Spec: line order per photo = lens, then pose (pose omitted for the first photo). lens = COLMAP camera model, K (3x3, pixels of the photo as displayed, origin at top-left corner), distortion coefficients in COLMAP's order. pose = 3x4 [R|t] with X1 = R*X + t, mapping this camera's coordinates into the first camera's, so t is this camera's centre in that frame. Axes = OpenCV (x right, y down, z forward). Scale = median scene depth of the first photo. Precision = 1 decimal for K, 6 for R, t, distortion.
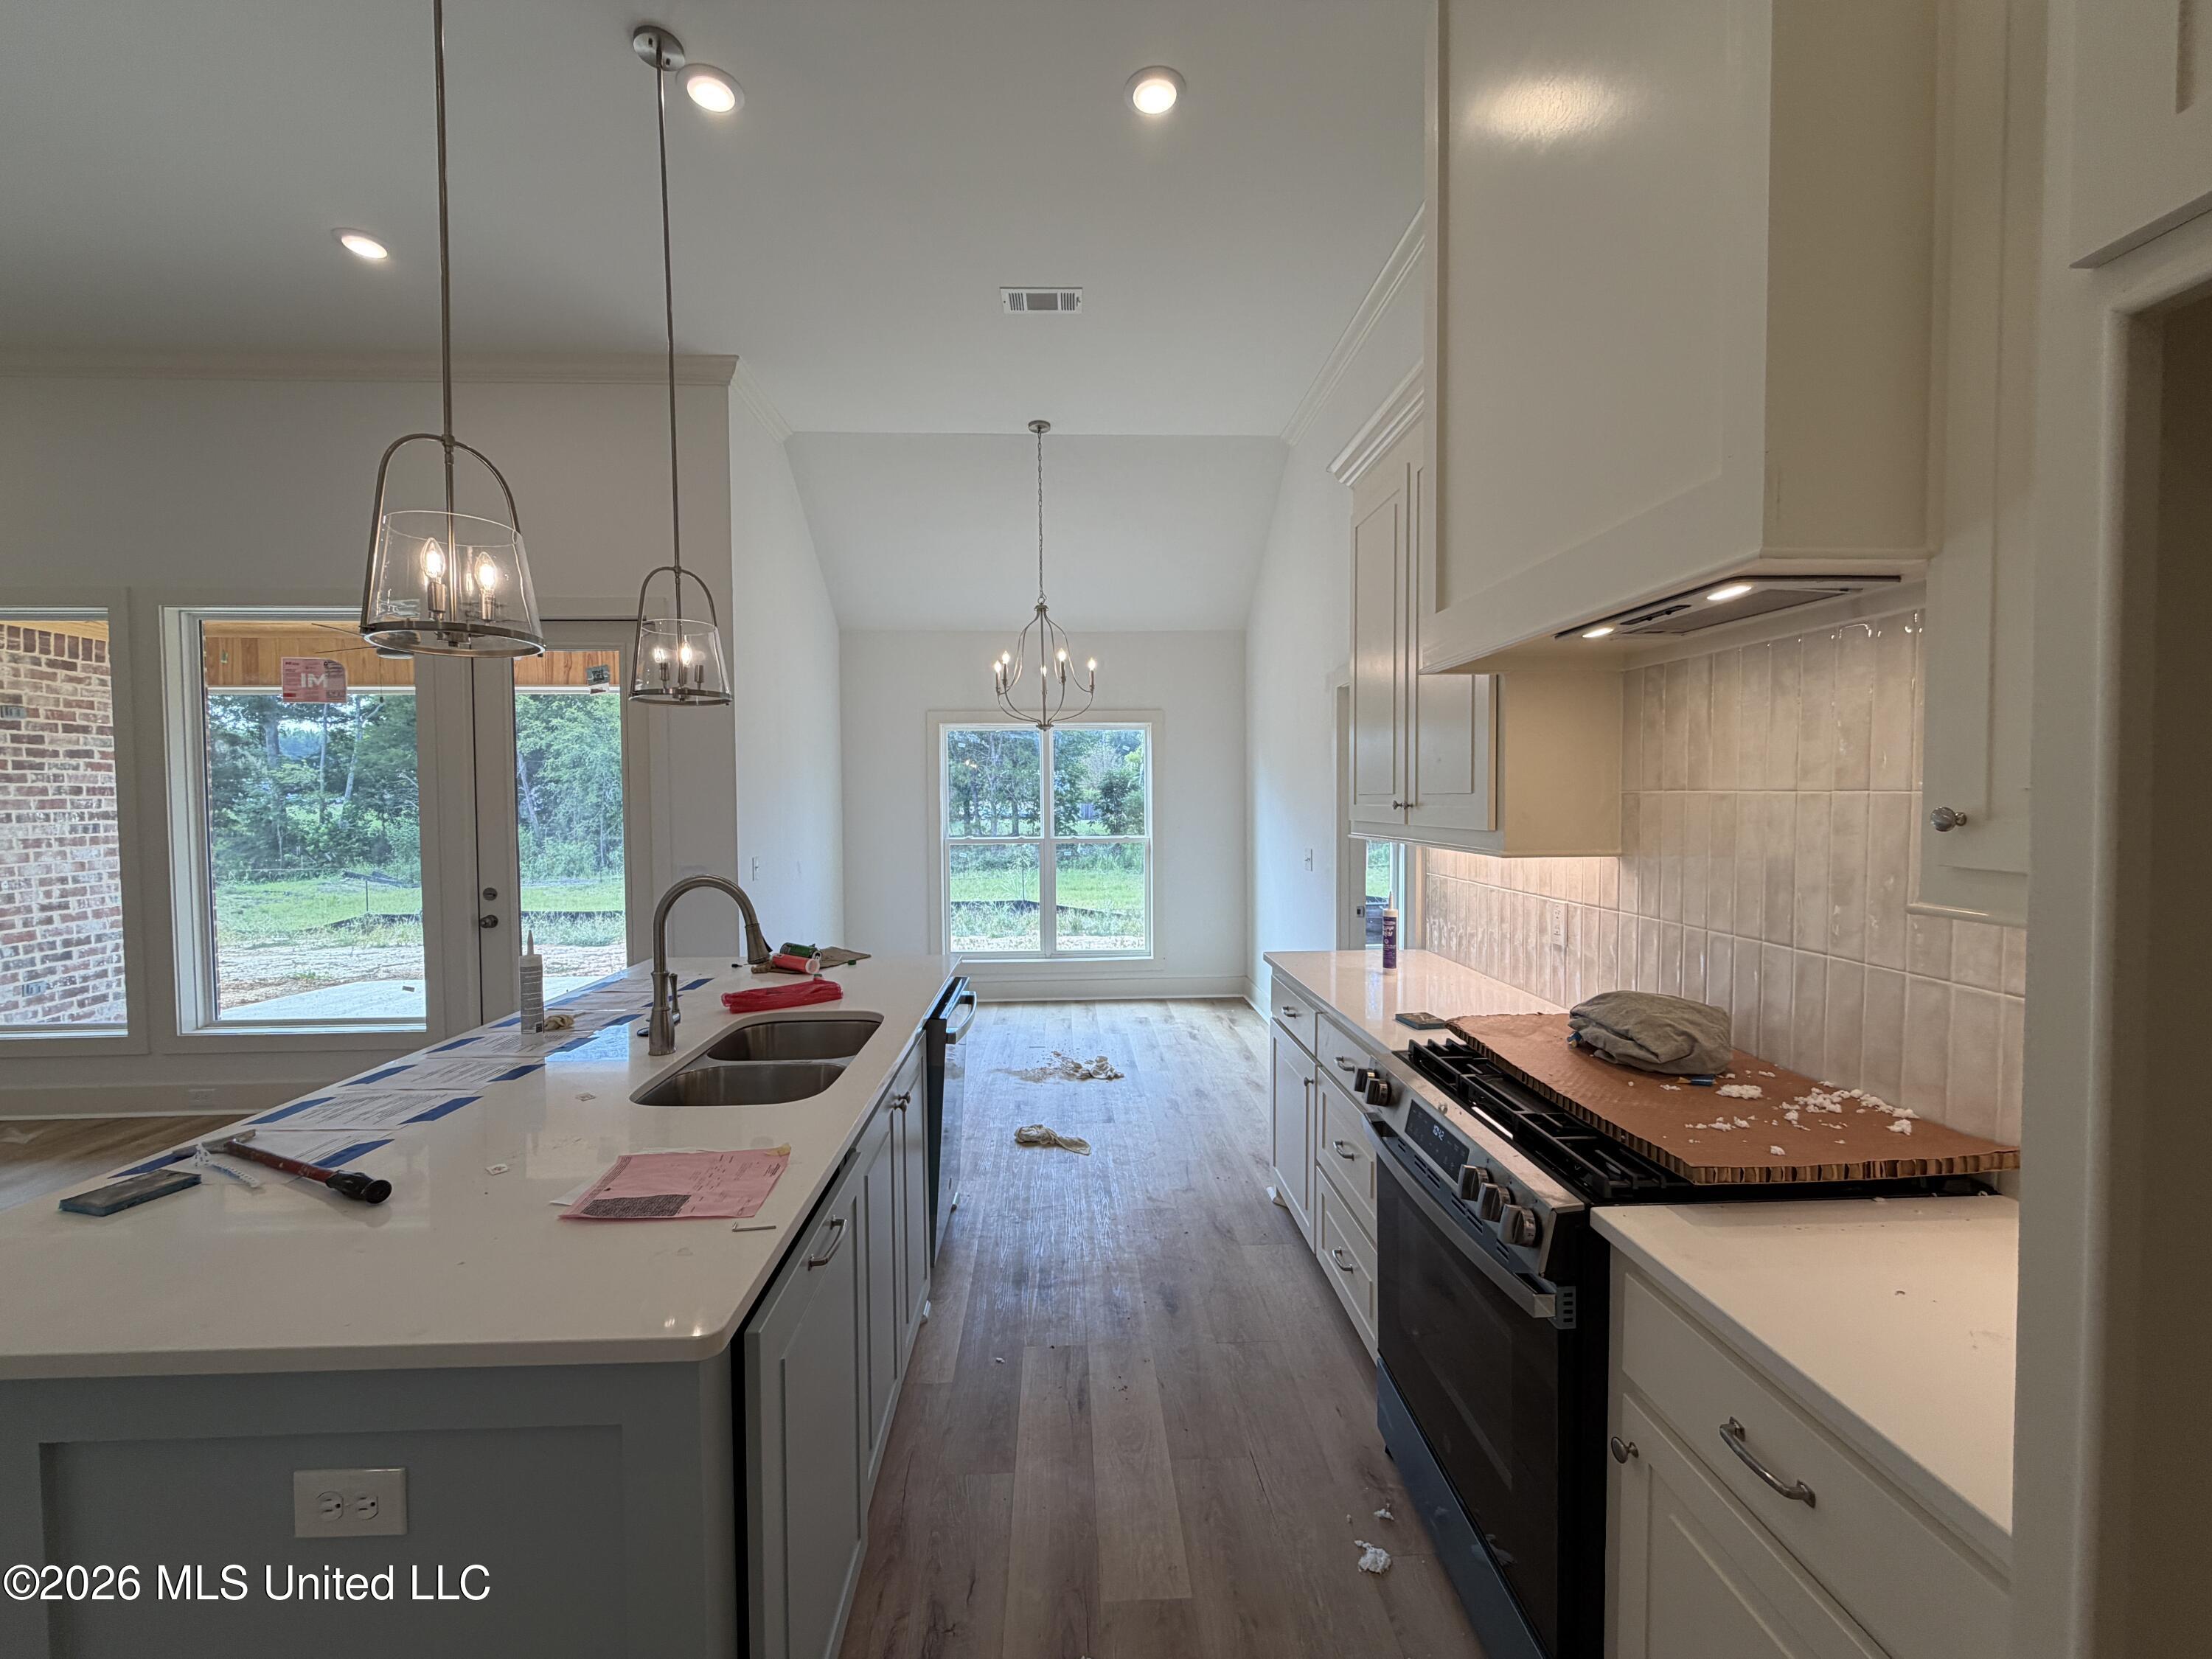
lens RADIAL K [[880.4, 0, 1100.2], [0, 880.4, 828.7], [0, 0, 1]] dist [-0.000320, 0.000057]
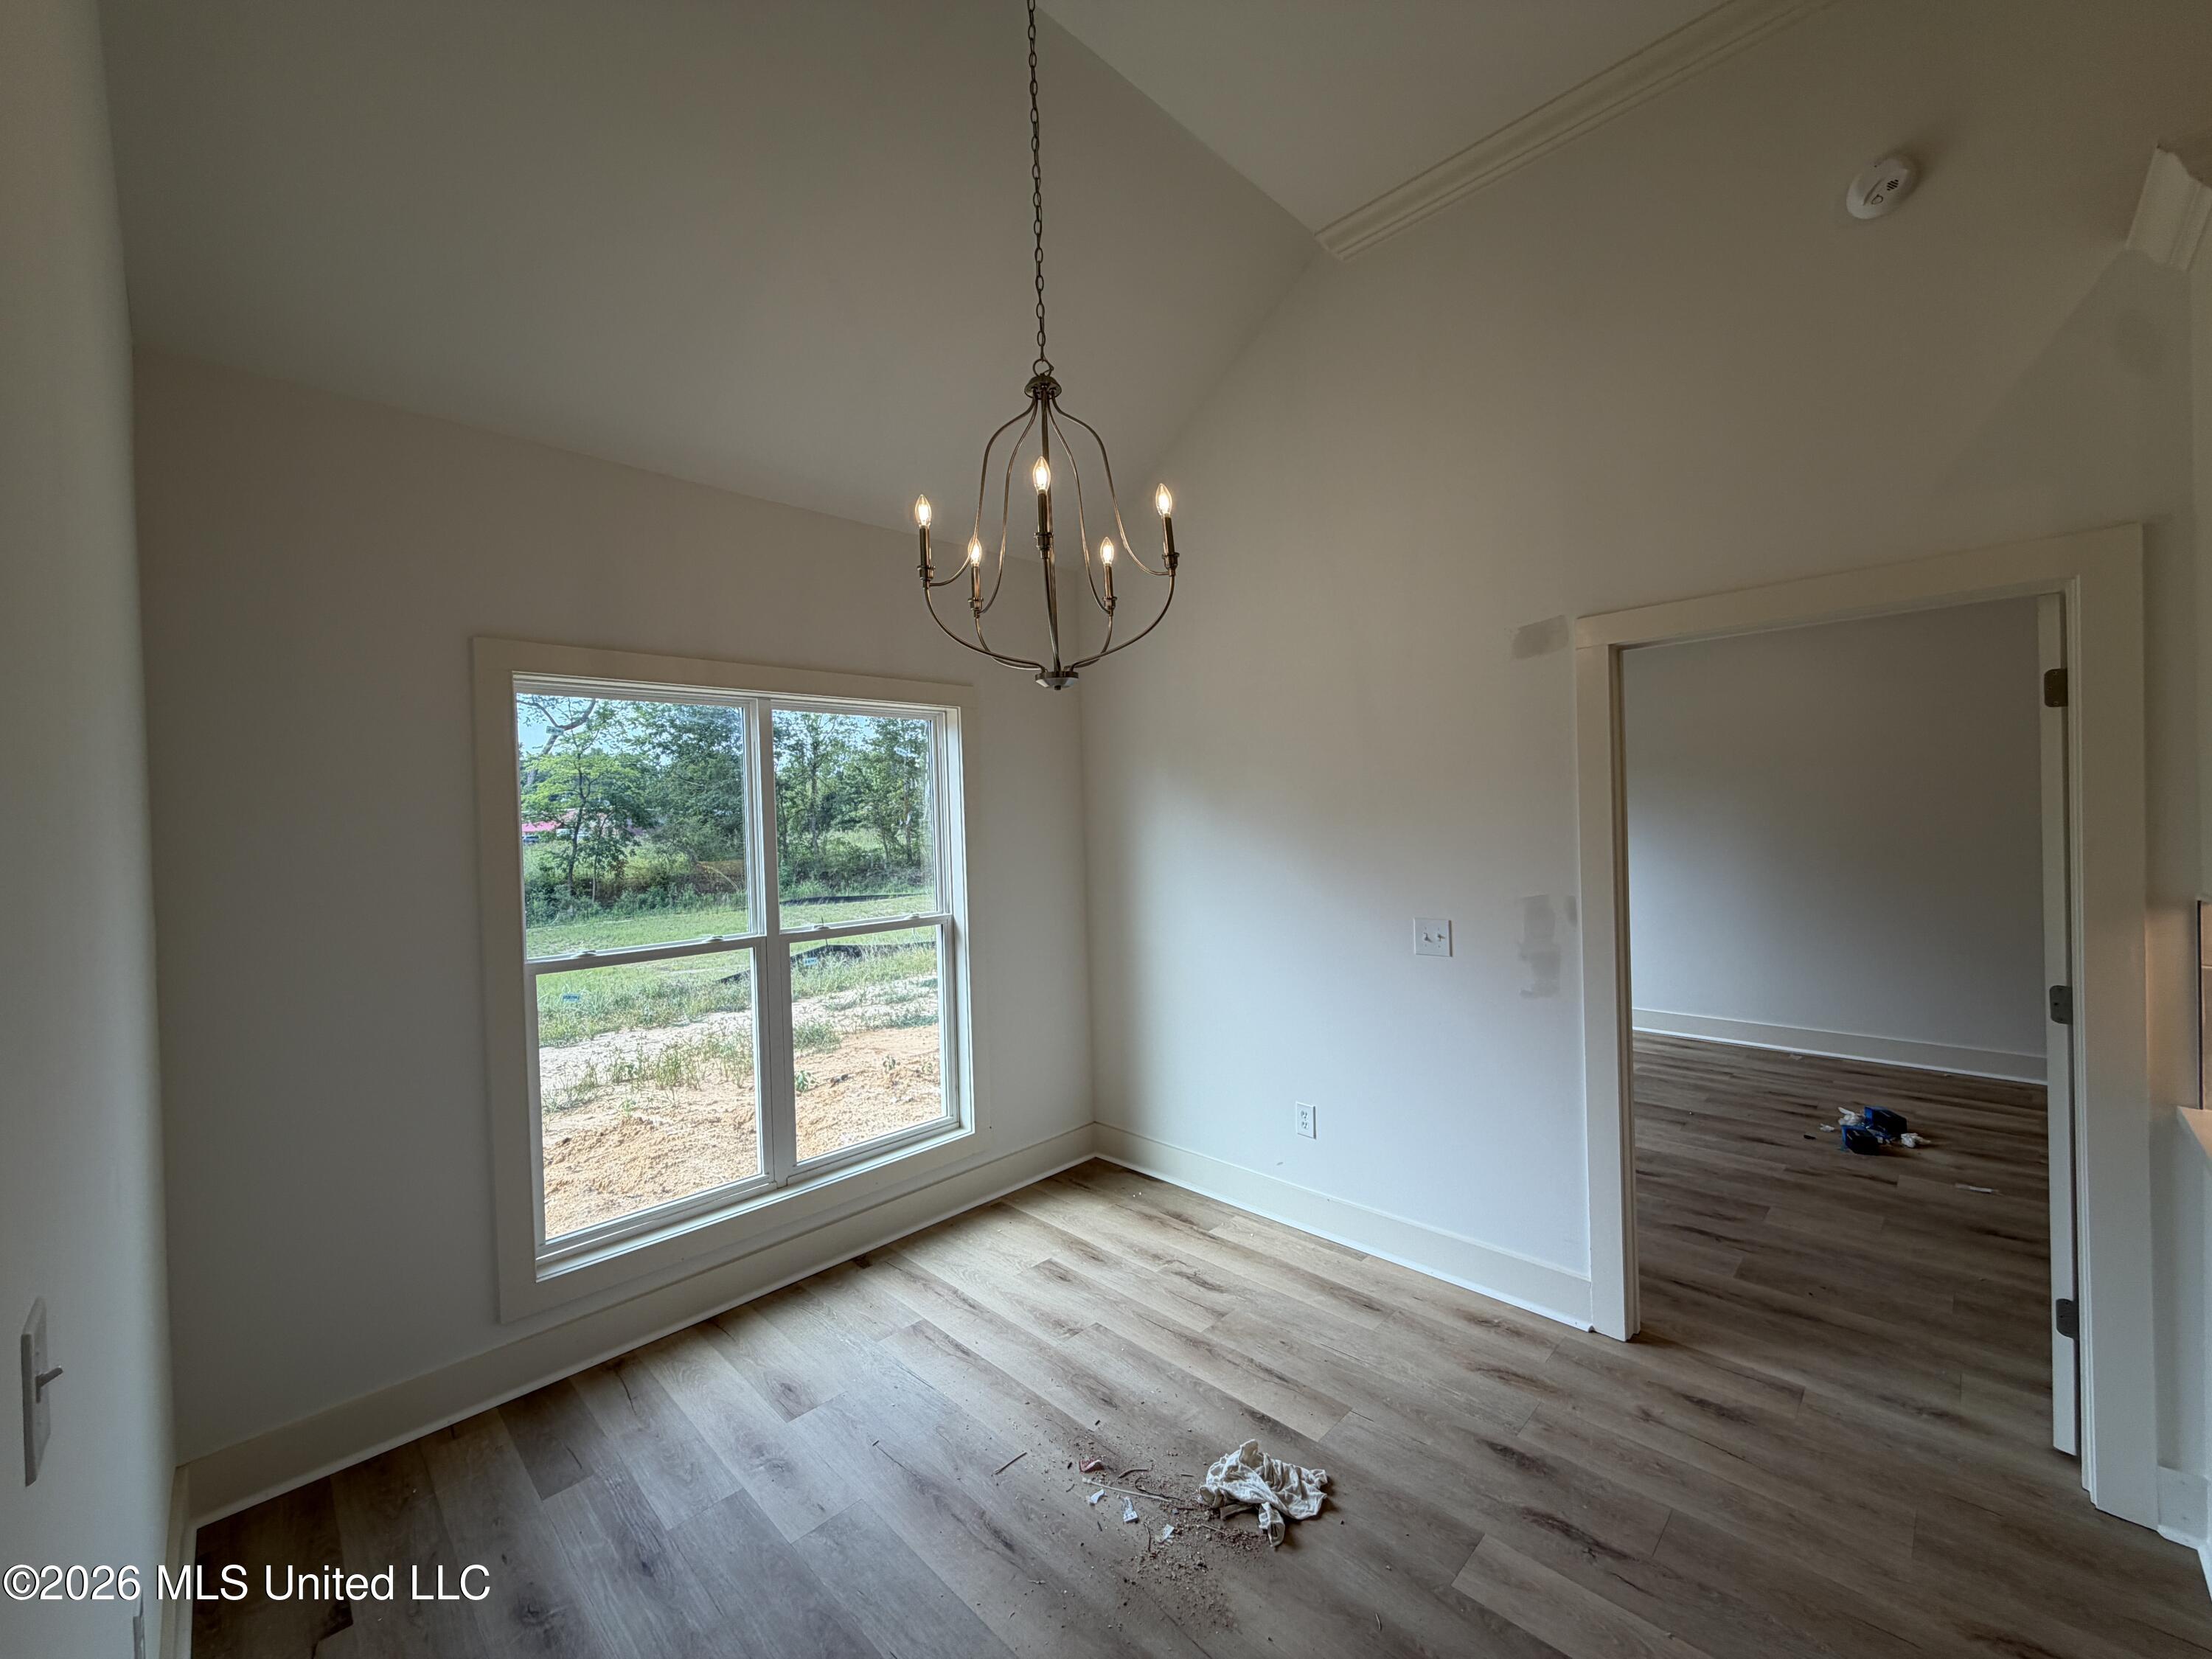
lens RADIAL K [[879.0, 0, 1100.8], [0, 879.0, 828.4], [0, 0, 1]] dist [-0.000858, -0.000060]
pose [[0.738615, -0.023499, 0.673718, -0.294200], [0.048578, 0.998649, -0.018426, -0.034706], [-0.672375, 0.046338, 0.738759, 0.627948]]
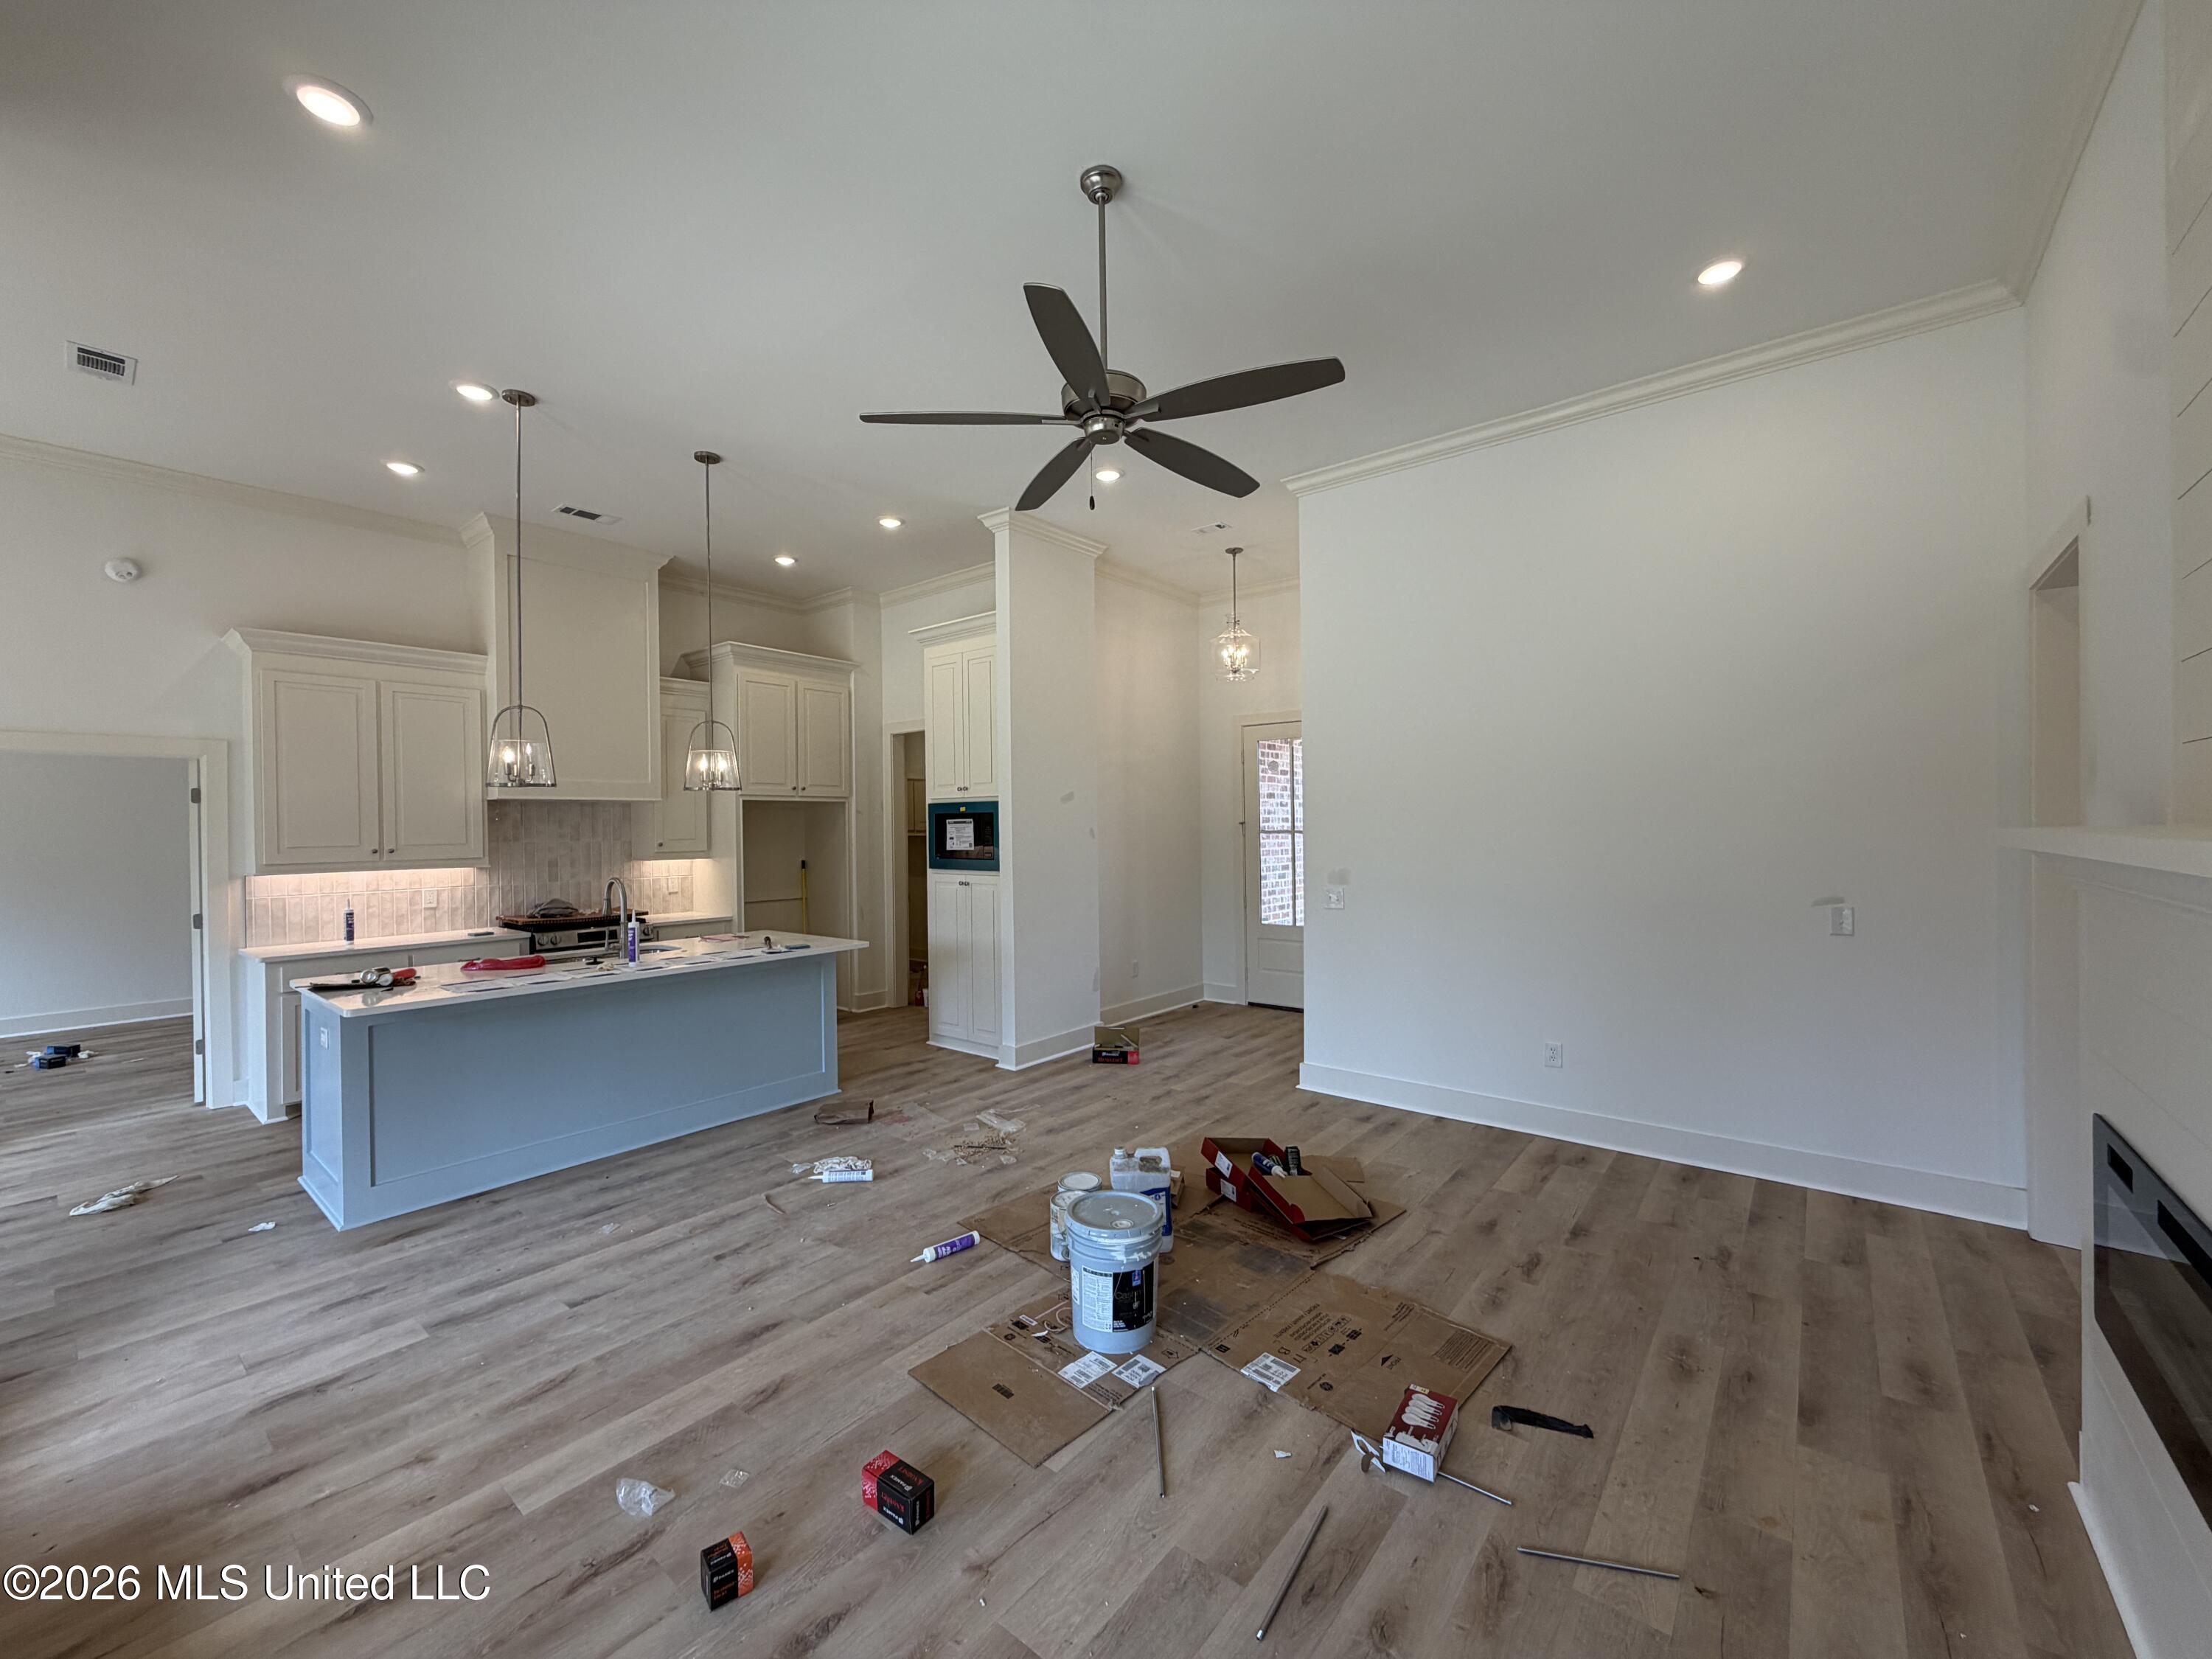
lens RADIAL K [[880.4, 0, 1100.2], [0, 880.4, 828.7], [0, 0, 1]] dist [-0.000320, 0.000057]
pose [[-0.745511, 0.013575, 0.666355, -1.073880], [0.041479, 0.998799, 0.026059, -0.030478], [-0.665201, 0.047067, -0.745179, 0.686000]]
